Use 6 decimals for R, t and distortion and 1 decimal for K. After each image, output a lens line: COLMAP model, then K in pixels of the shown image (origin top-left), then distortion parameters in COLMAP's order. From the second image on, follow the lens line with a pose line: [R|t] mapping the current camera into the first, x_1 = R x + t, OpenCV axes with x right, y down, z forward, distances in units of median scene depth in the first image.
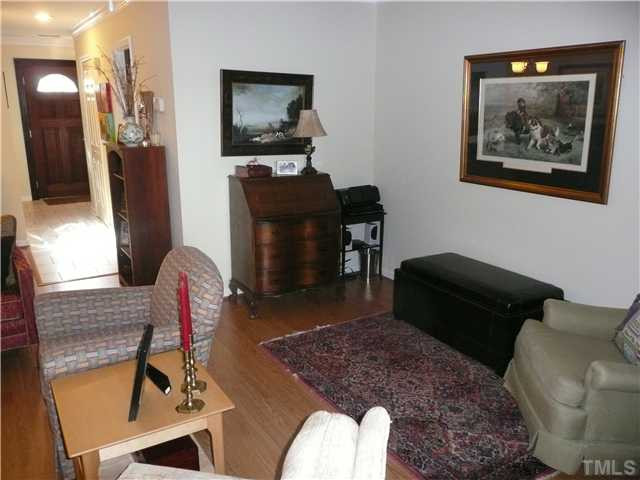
lens RADIAL K [[538.8, 0, 320.5], [0, 538.8, 240.1], [0, 0, 1]] dist [-0.013113, 0.017311]
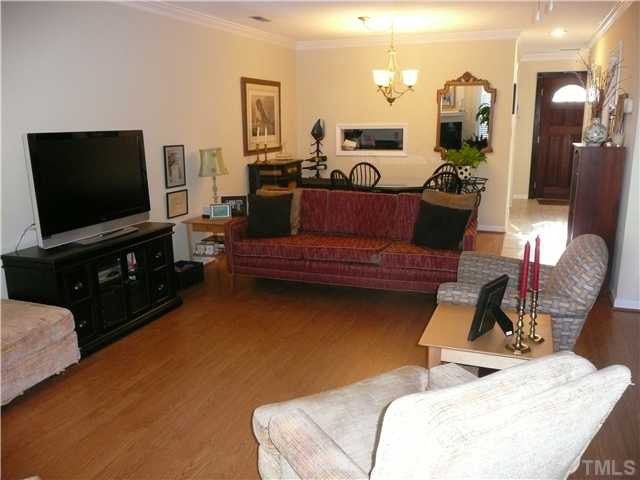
lens RADIAL K [[538.8, 0, 323.7], [0, 538.8, 237.6], [0, 0, 1]] dist [-0.013113, 0.017311]
pose [[0.611858, 0.168700, -0.772768, 0.169380], [-0.192550, 0.979368, 0.061345, 0.037695], [0.767173, 0.111262, 0.631717, -0.044989]]
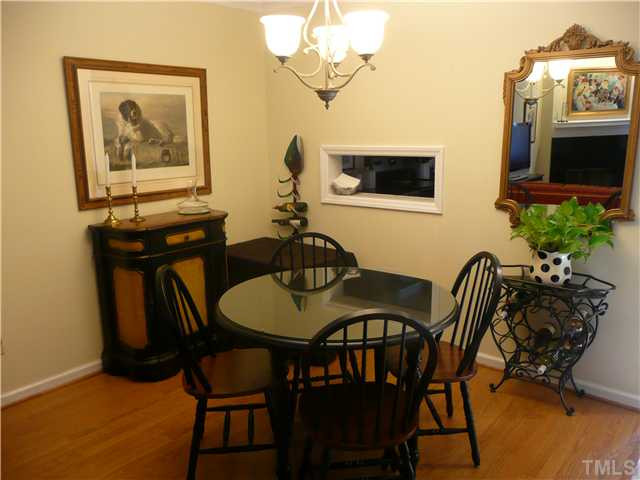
lens RADIAL K [[538.8, 0, 318.8], [0, 538.8, 240.6], [0, 0, 1]] dist [-0.013113, 0.017311]
pose [[0.329426, 0.191268, -0.924605, -0.506948], [-0.227235, 0.966544, 0.118983, -0.256946], [0.916429, 0.170907, 0.361868, 1.037941]]
